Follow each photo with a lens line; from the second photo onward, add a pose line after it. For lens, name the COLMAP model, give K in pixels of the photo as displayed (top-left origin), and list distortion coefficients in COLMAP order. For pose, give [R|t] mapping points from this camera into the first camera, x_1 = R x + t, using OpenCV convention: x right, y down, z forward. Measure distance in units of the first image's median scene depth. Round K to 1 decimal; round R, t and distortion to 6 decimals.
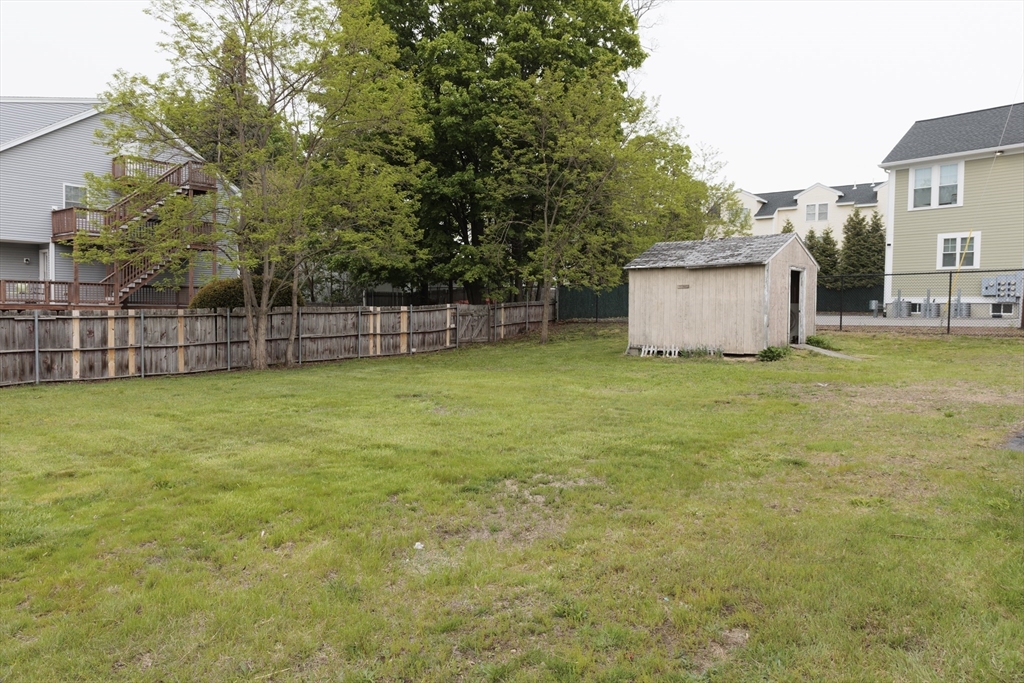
lens RADIAL K [[691.2, 0, 511.6], [0, 691.2, 343.2], [0, 0, 1]] dist [0.004621, 0.001756]
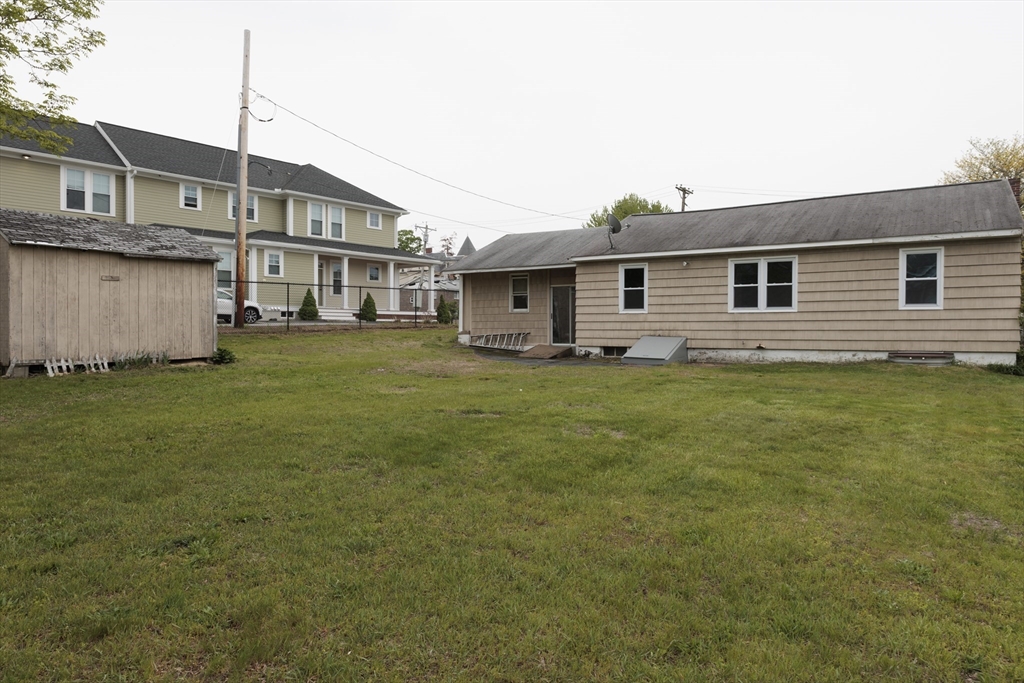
lens RADIAL K [[691.2, 0, 511.4], [0, 691.2, 334.0], [0, 0, 1]] dist [0.004621, 0.001756]
pose [[-0.230652, -0.016599, 0.972895, -0.617900], [0.045911, 0.998555, 0.027922, -0.021508], [-0.971953, 0.051107, -0.229557, 0.767220]]
